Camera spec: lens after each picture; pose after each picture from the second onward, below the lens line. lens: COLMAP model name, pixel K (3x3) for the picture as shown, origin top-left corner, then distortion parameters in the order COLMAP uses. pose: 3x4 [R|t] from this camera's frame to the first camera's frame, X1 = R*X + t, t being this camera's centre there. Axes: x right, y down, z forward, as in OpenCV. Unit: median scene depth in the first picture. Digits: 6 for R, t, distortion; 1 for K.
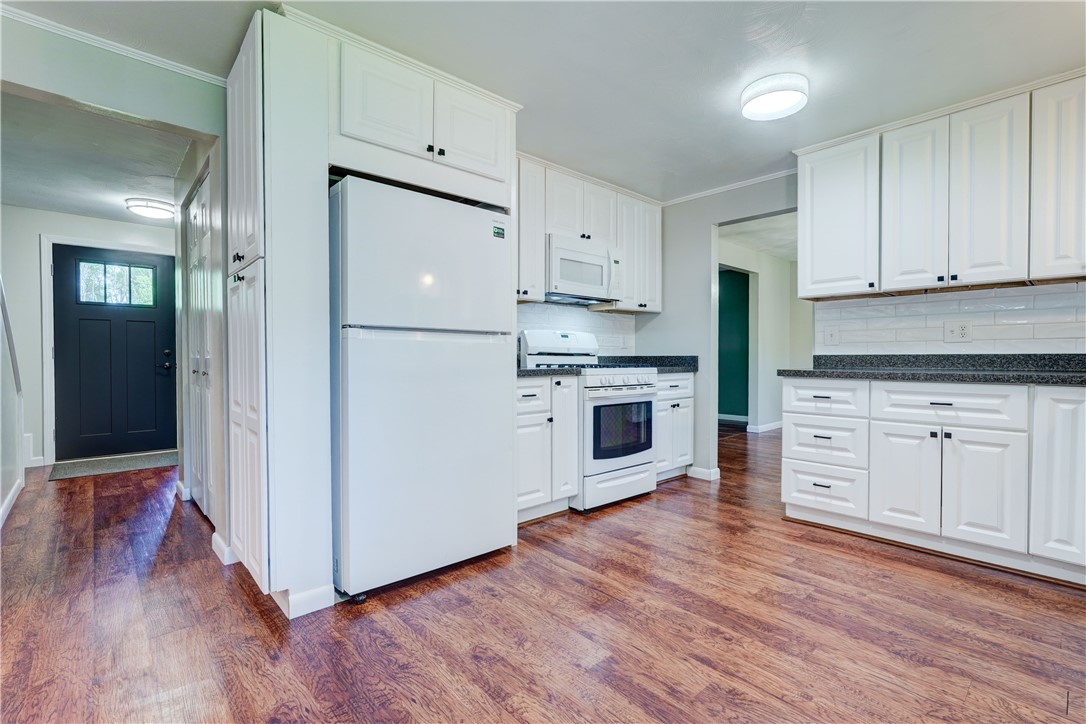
lens RADIAL K [[480.2, 0, 543.0], [0, 480.2, 362.0], [0, 0, 1]] dist [0.000122, 0.000523]
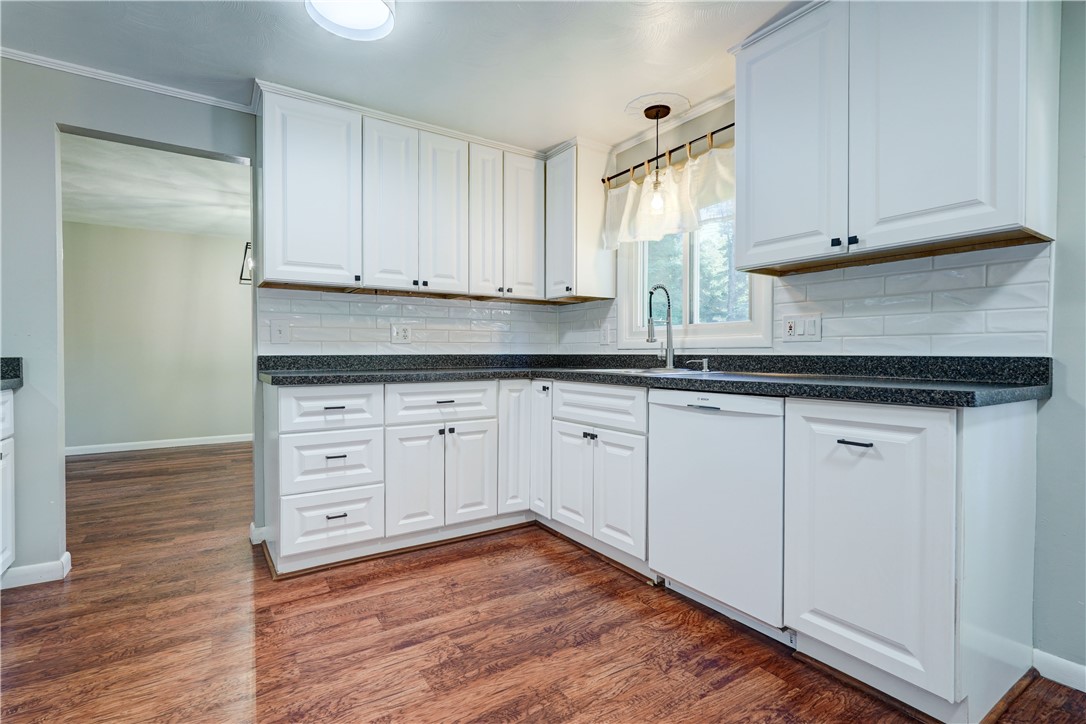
lens RADIAL K [[502.5, 0, 543.0], [0, 502.5, 362.0], [0, 0, 1]] dist [-0.006330, 0.000115]
pose [[0.169833, -0.014776, 0.985362, -0.232832], [0.013269, 0.999831, 0.012706, -0.012408], [-0.985384, 0.010917, 0.170000, 0.612068]]
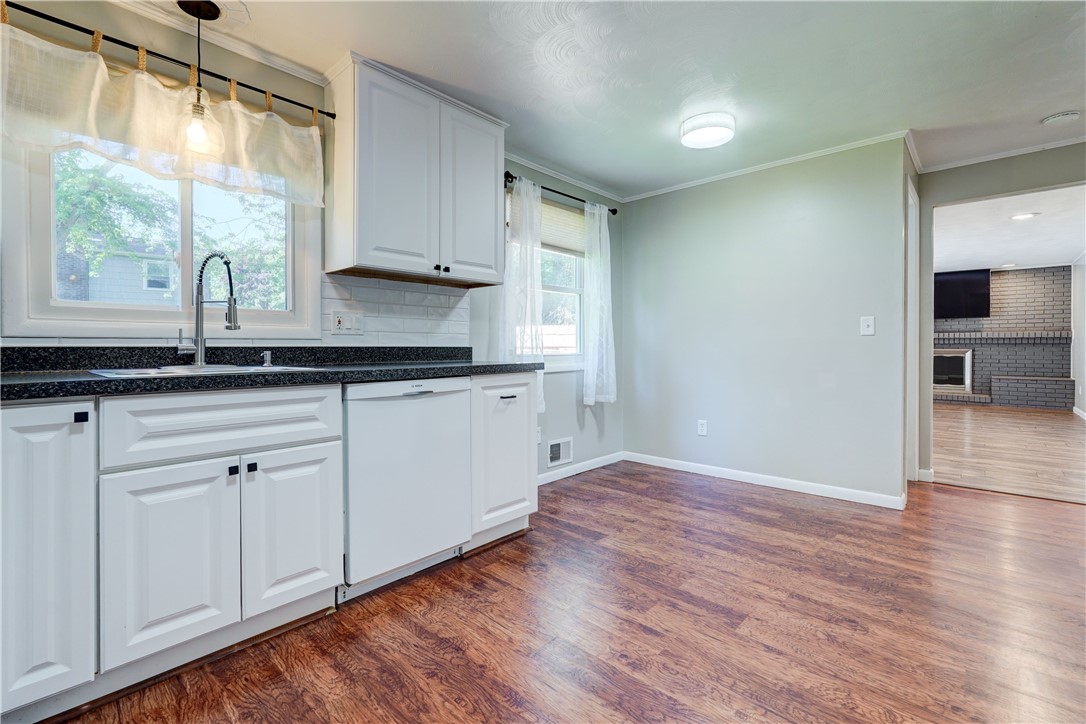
lens RADIAL K [[531.1, 0, 522.7], [0, 531.1, 352.1], [0, 0, 1]] dist [-0.004928, 0.000348]
pose [[-0.996903, 0.003315, -0.078571, 0.476993], [0.001385, 0.999696, 0.024599, -0.022283], [0.078629, 0.024414, -0.996605, 1.441030]]
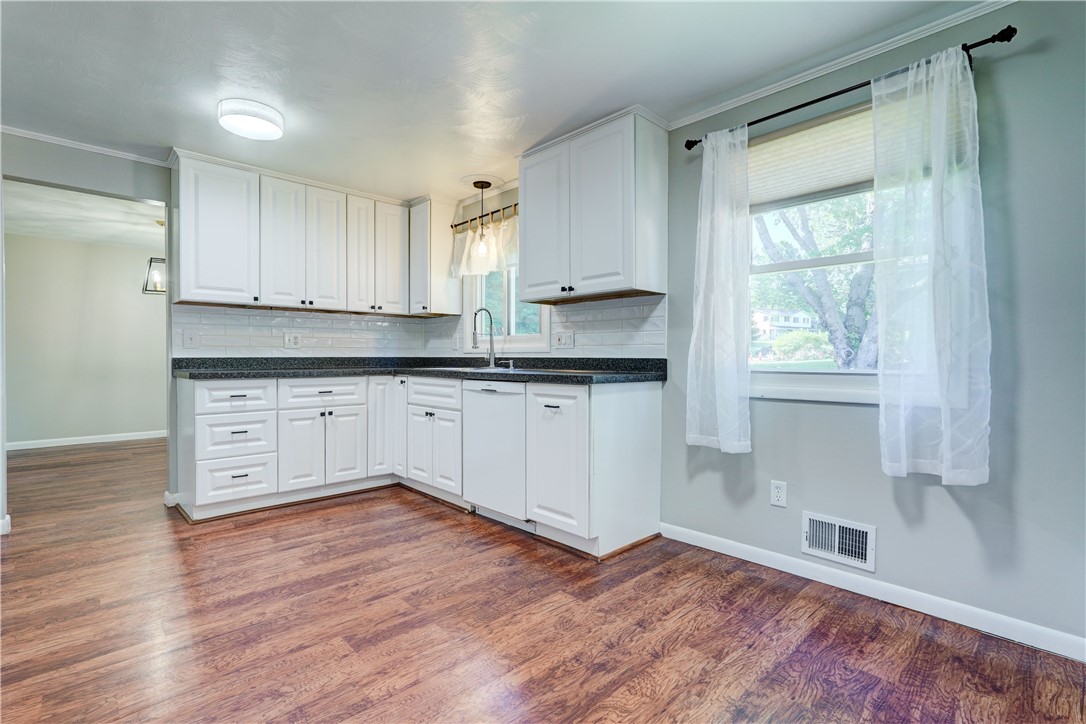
lens RADIAL K [[499.8, 0, 520.0], [0, 499.8, 364.1], [0, 0, 1]] dist [-0.001771, 0.000932]
pose [[0.034863, -0.012780, 0.999310, -0.650828], [0.012651, 0.999844, 0.012346, -0.007319], [-0.999312, 0.012212, 0.035019, 0.377515]]
